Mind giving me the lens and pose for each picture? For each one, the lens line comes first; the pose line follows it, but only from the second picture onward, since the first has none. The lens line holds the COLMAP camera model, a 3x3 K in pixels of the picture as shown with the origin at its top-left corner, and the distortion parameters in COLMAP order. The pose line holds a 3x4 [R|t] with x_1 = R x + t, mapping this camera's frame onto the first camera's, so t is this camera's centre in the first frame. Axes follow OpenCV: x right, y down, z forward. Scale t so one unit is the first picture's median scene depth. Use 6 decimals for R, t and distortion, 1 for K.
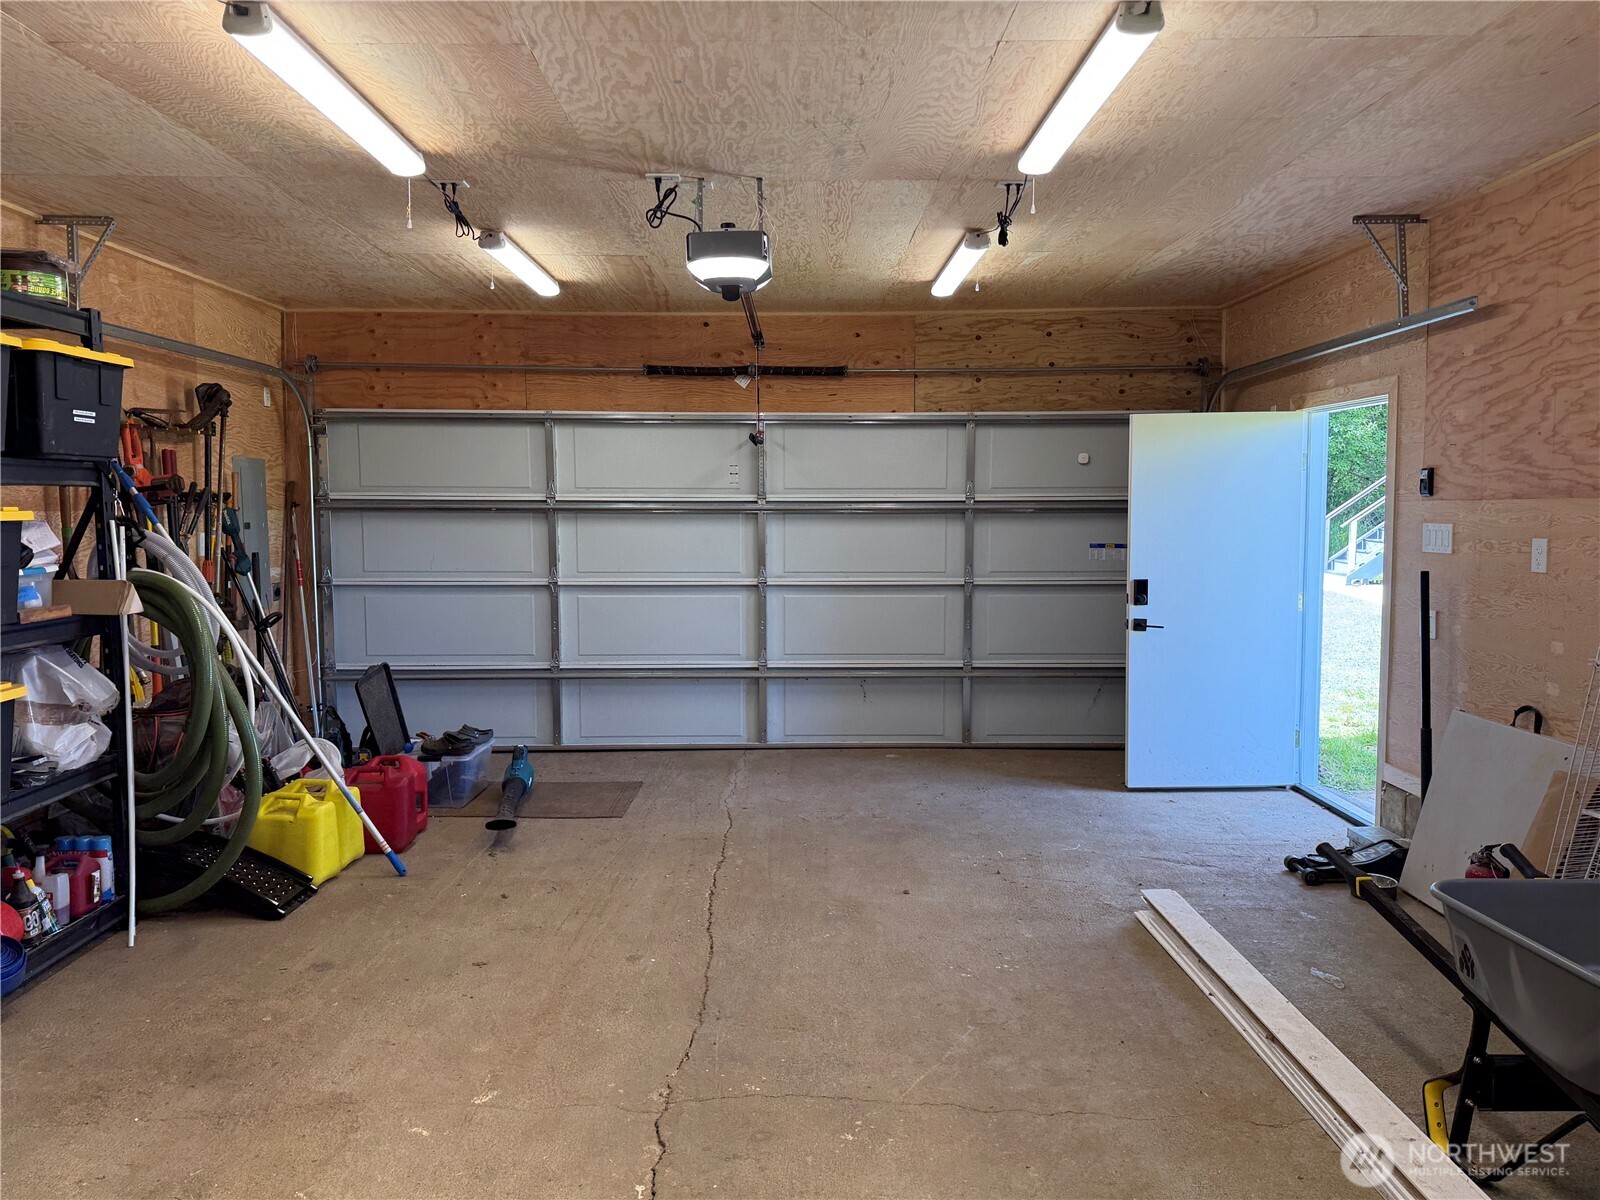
lens RADIAL K [[1119.1, 0, 802.7], [0, 1119.1, 598.0], [0, 0, 1]] dist [0.006090, 0.001065]
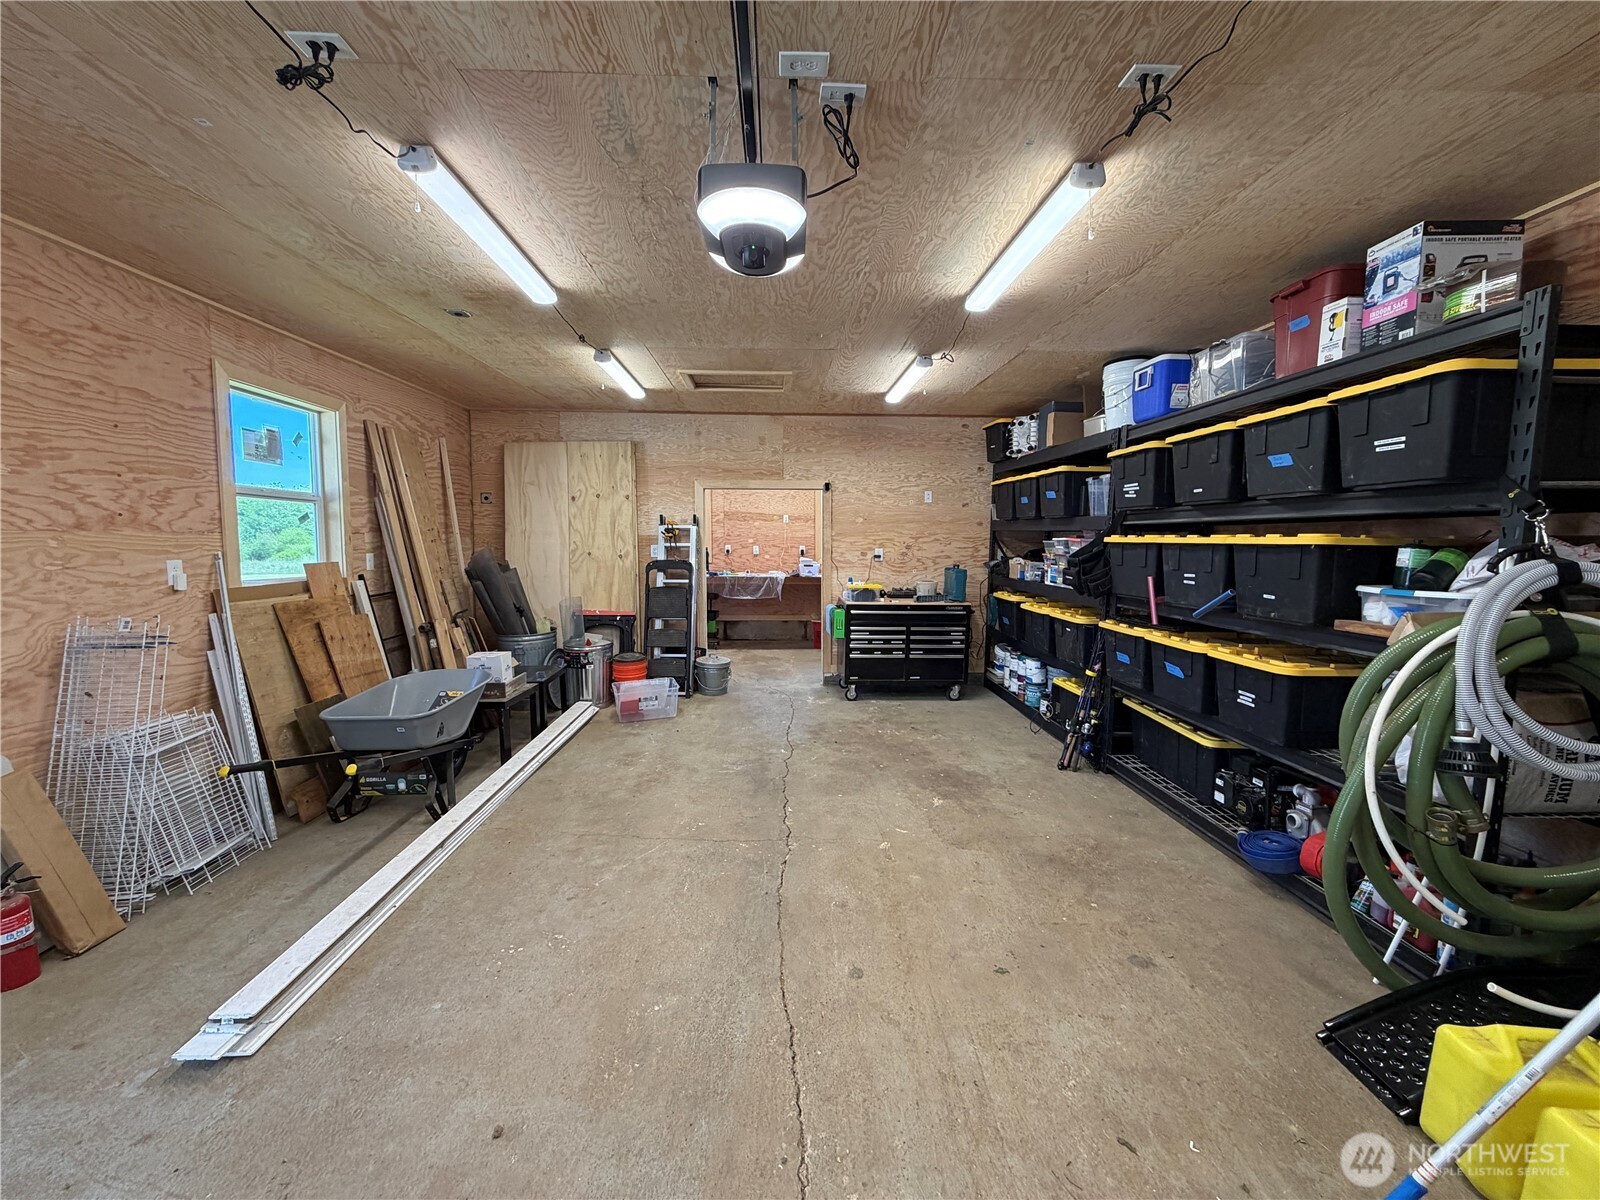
lens RADIAL K [[643.3, 0, 801.3], [0, 643.3, 598.5], [0, 0, 1]] dist [0.001561, 0.000221]
pose [[-0.999485, 0.006119, -0.031502, -0.090793], [0.000530, 0.984667, 0.174446, -0.132261], [0.032086, 0.174339, -0.984163, 1.655562]]
